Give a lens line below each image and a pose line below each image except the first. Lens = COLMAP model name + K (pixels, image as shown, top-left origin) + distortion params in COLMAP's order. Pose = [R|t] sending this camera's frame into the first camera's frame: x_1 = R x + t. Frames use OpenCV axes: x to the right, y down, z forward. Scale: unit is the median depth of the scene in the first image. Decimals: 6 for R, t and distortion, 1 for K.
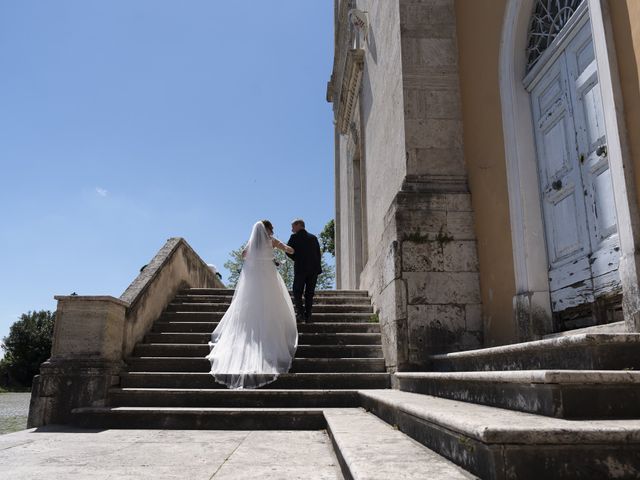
lens RADIAL K [[535.4, 0, 320.0], [0, 535.4, 240.0], [0, 0, 1]] dist [0.001079, 0.003190]
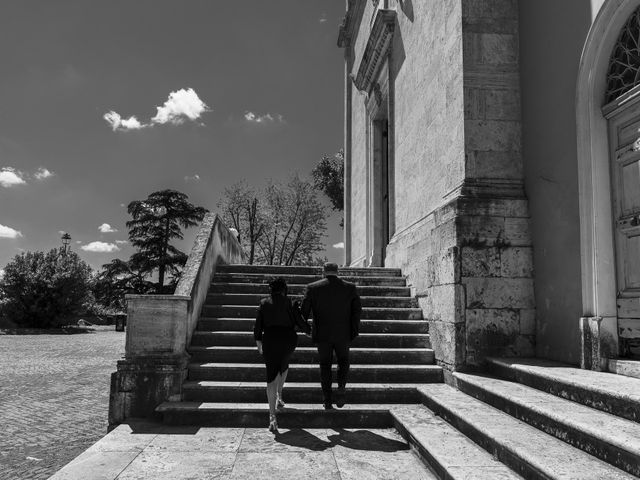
lens RADIAL K [[547.9, 0, 320.0], [0, 547.9, 240.0], [0, 0, 1]] dist [-0.000746, -0.002812]
pose [[0.999325, 0.016728, 0.032700, -0.156442], [-0.020753, 0.991697, 0.126913, -0.140107], [-0.030306, -0.127506, 0.991375, -0.041252]]
